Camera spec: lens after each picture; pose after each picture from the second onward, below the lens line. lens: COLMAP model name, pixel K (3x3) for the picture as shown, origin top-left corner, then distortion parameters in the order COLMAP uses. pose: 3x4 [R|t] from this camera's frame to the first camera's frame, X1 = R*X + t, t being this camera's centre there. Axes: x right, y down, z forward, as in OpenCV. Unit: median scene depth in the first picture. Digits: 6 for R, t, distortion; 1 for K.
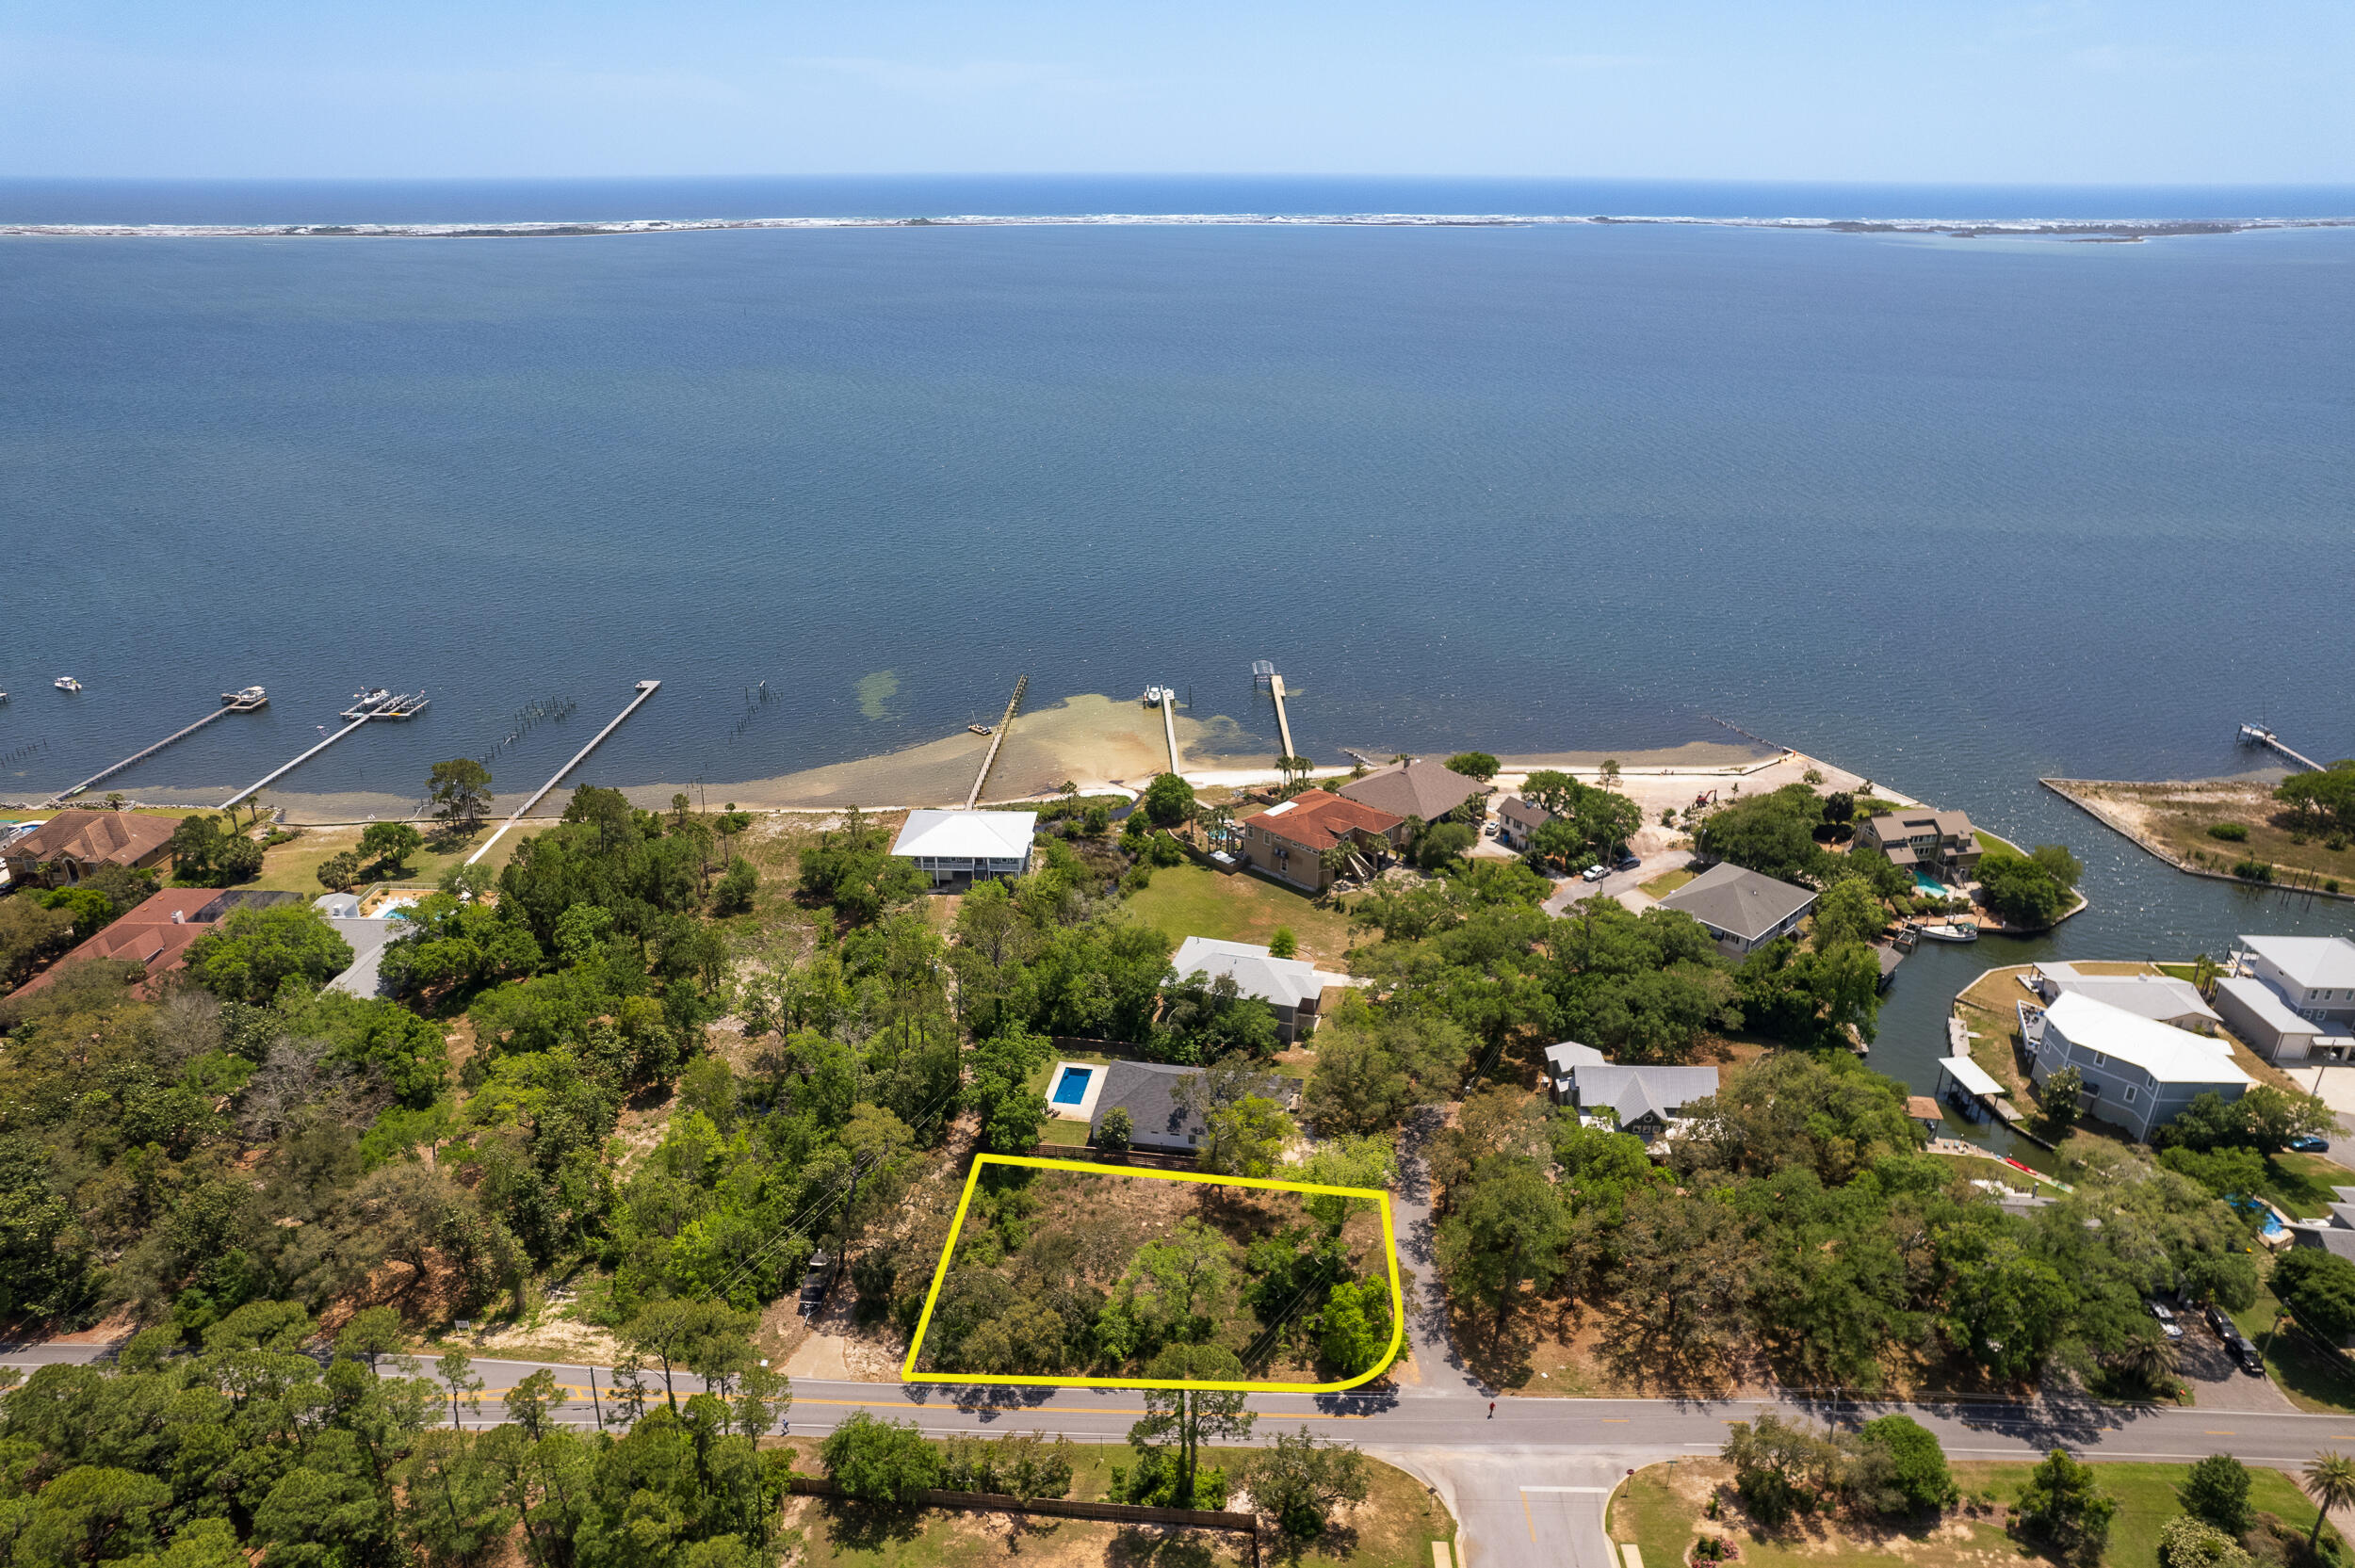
lens RADIAL K [[1519.7, 0, 1168.6], [0, 1519.7, 800.3], [0, 0, 1]] dist [-0.062566, 0.046786]
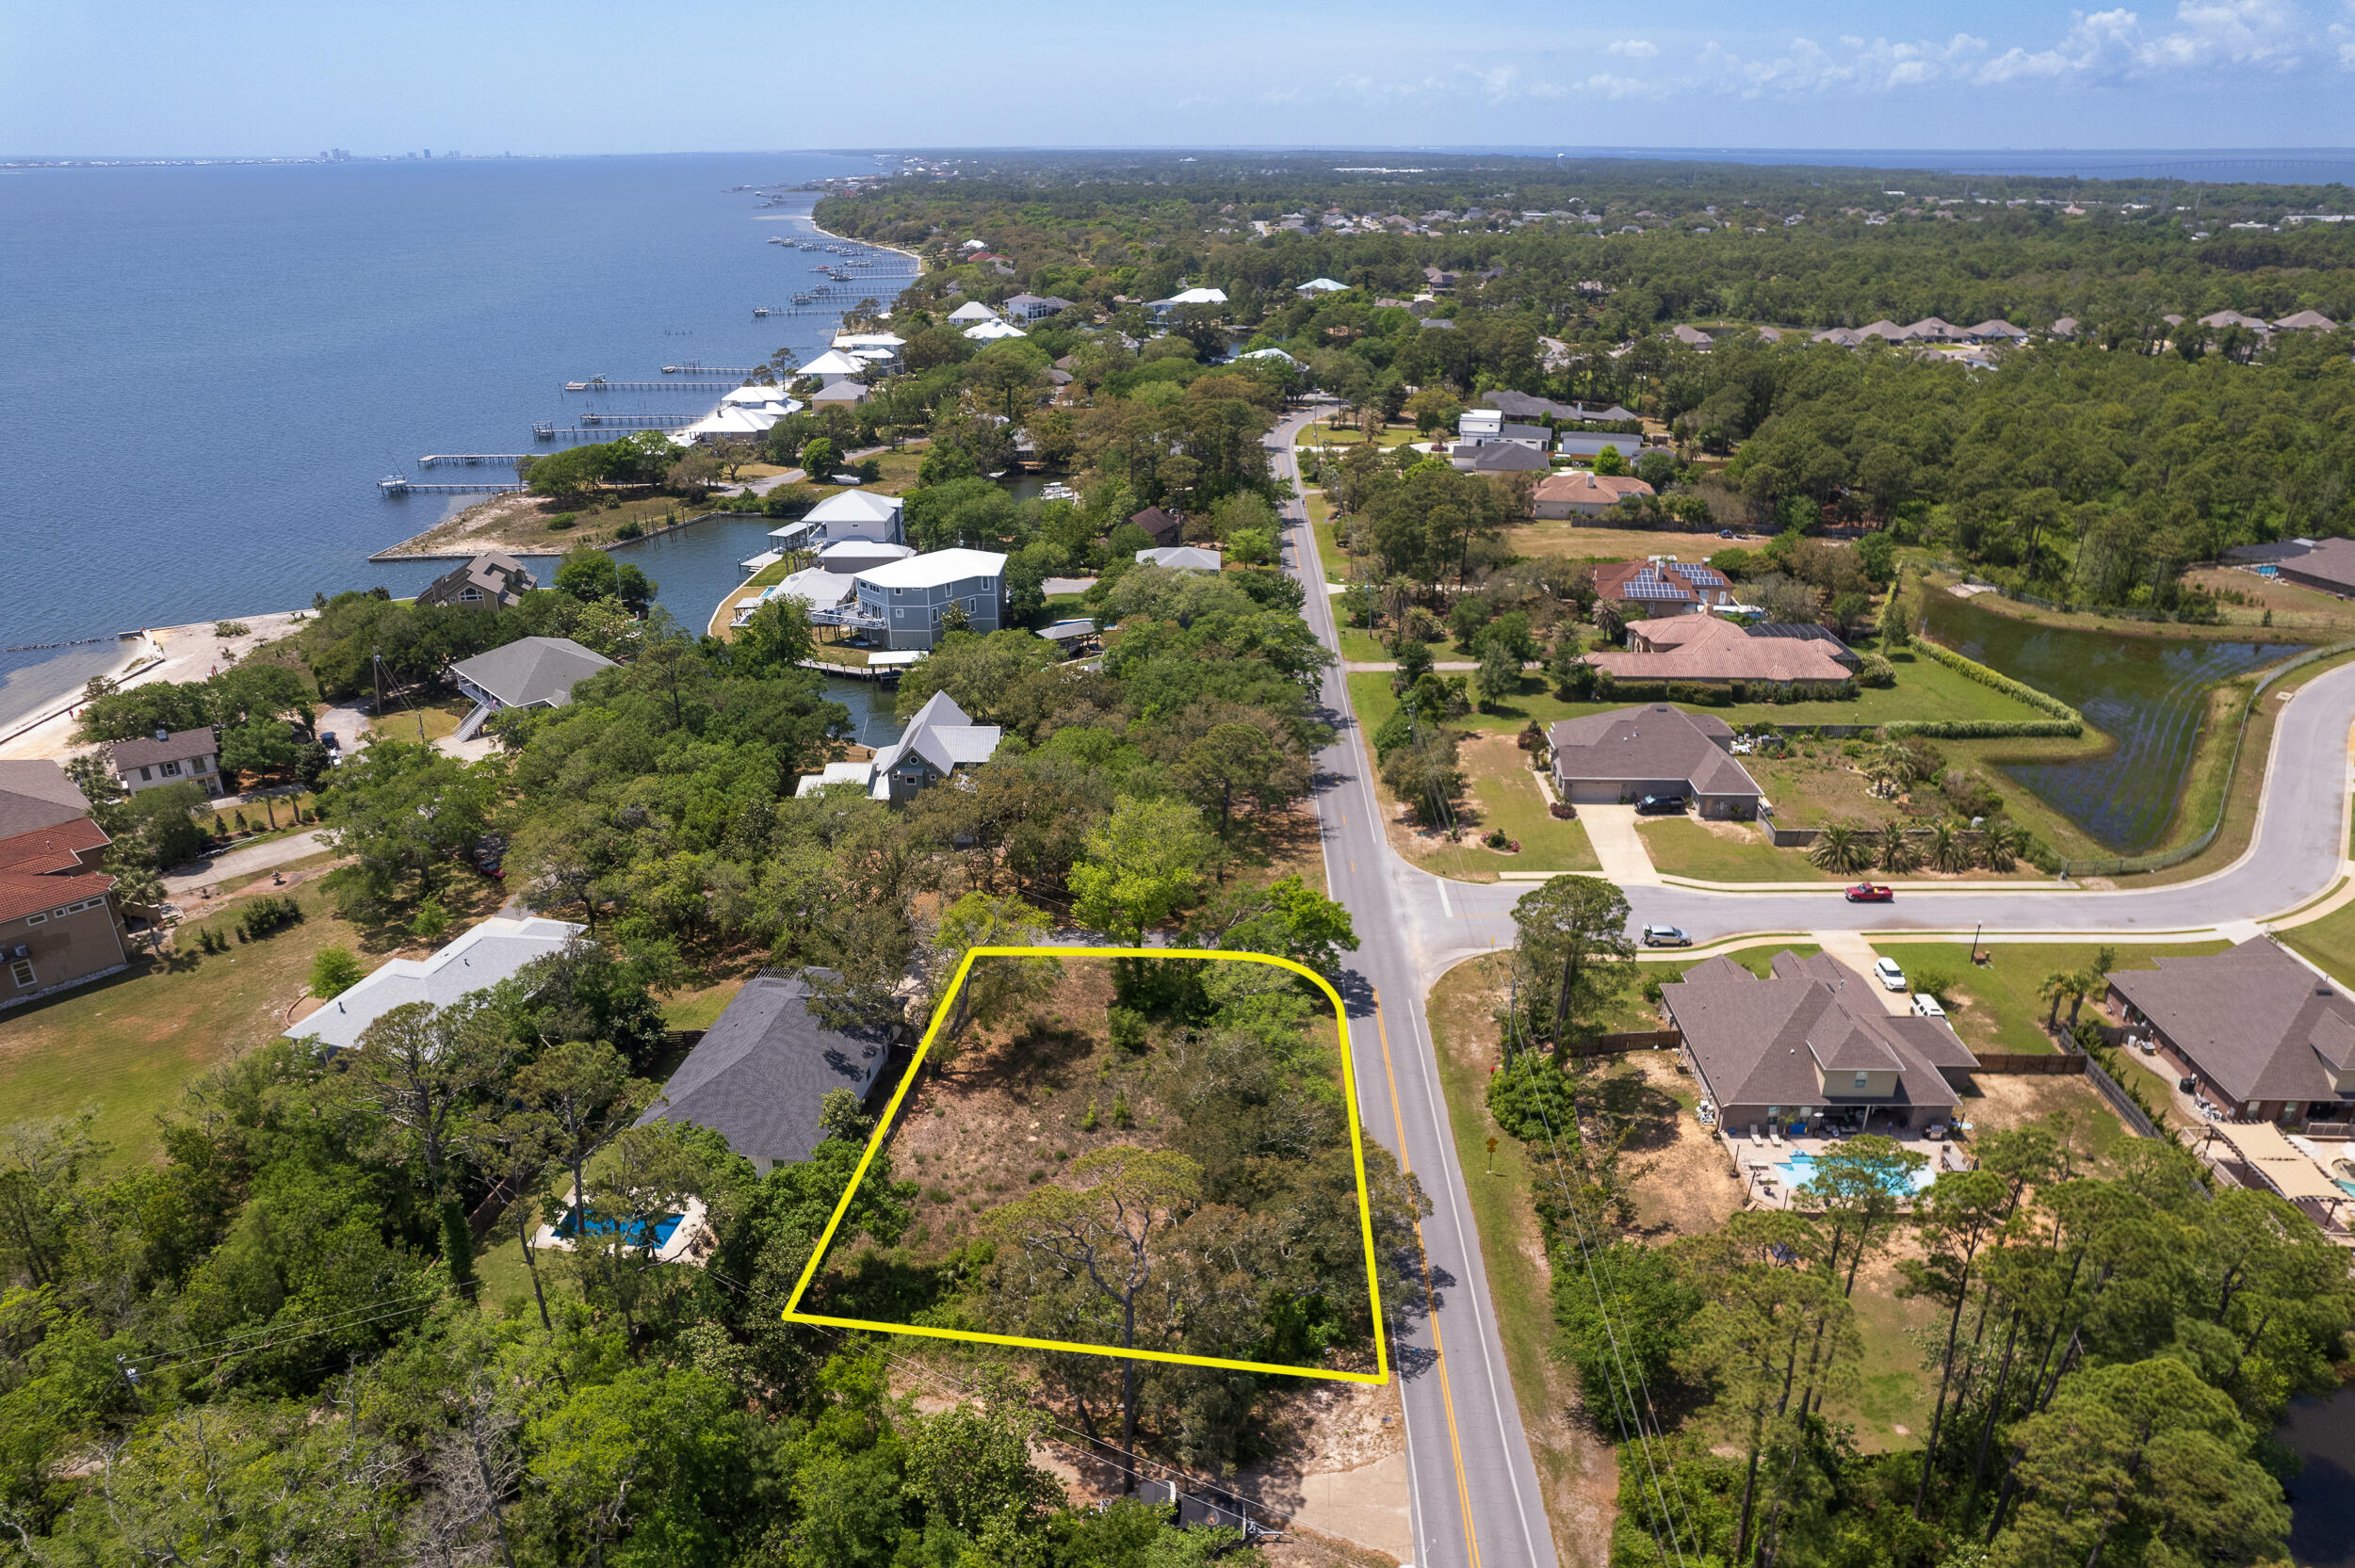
lens RADIAL K [[1519.7, 0, 1178.3], [0, 1519.7, 779.9], [0, 0, 1]] dist [-0.062566, 0.046786]
pose [[-0.009535, -0.394412, 0.918884, -0.557518], [0.395978, 0.842316, 0.365656, -0.065568], [-0.918210, 0.367345, 0.148147, 0.786906]]
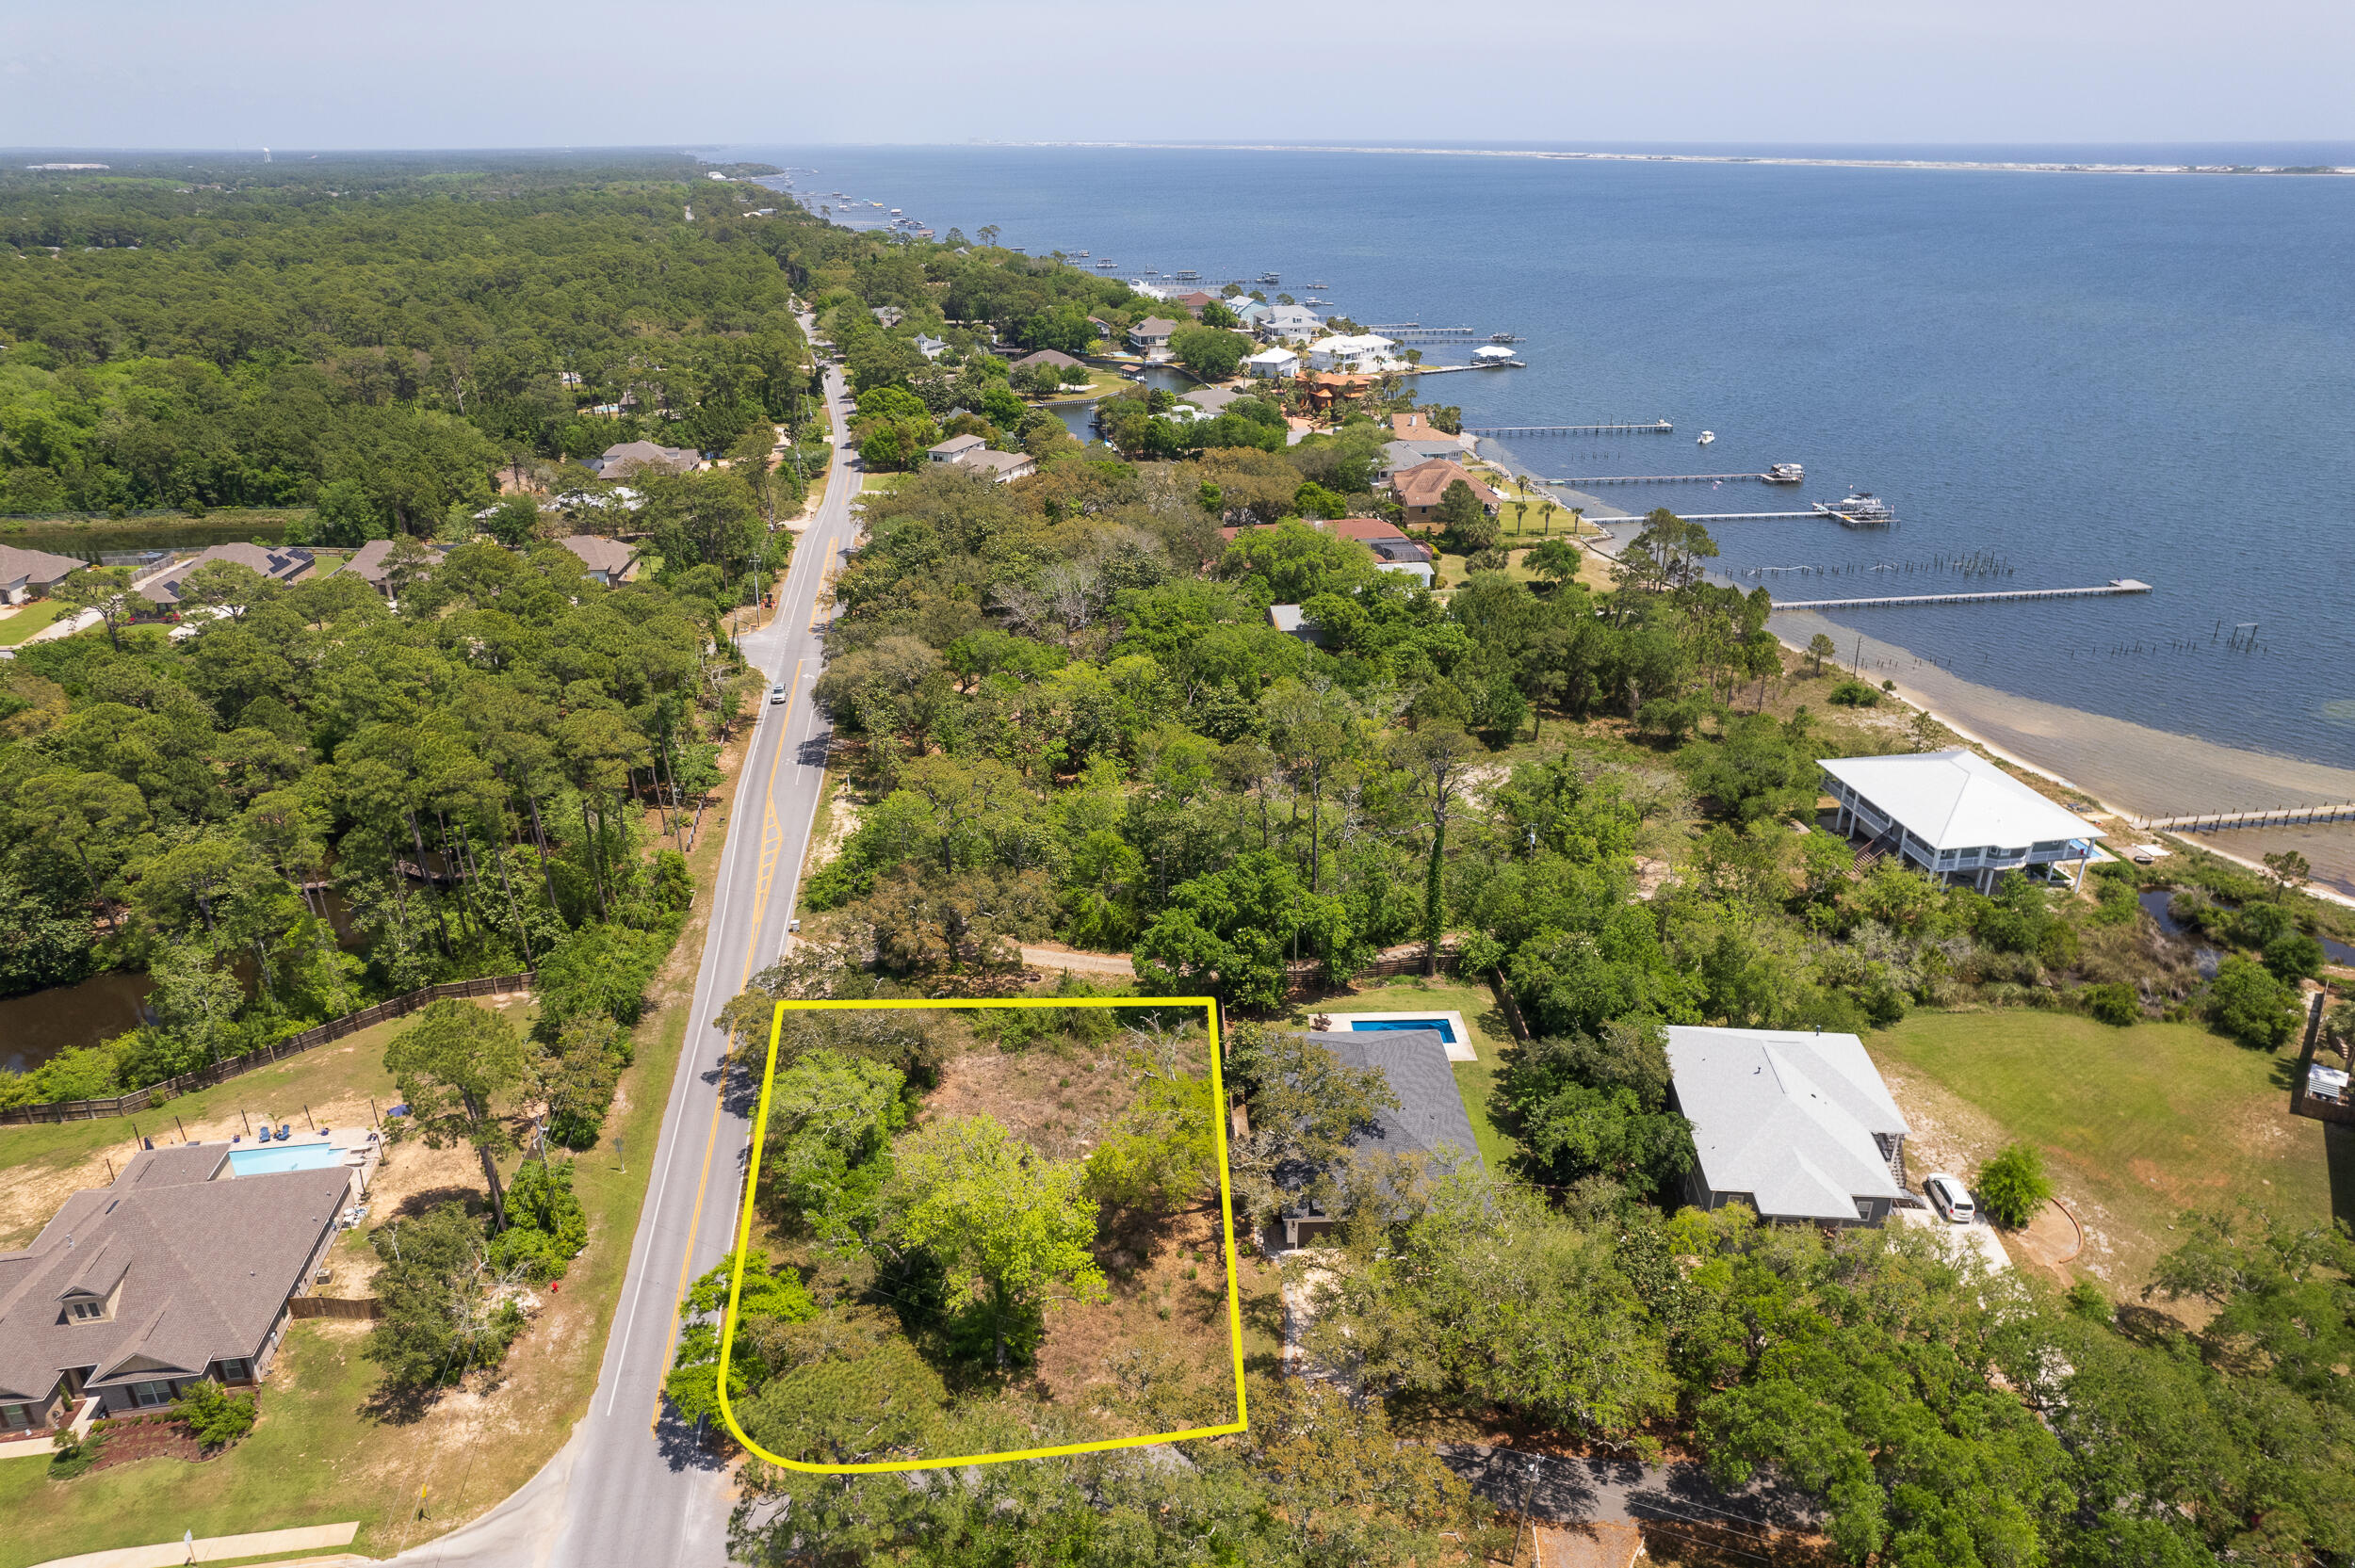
lens RADIAL K [[1519.7, 0, 1171.6], [0, 1519.7, 765.7], [0, 0, 1]] dist [-0.062566, 0.046786]
pose [[0.182857, 0.381360, -0.906161, 0.518461], [-0.383499, 0.876355, 0.291429, -0.065878], [0.905258, 0.294222, 0.306499, 0.785886]]
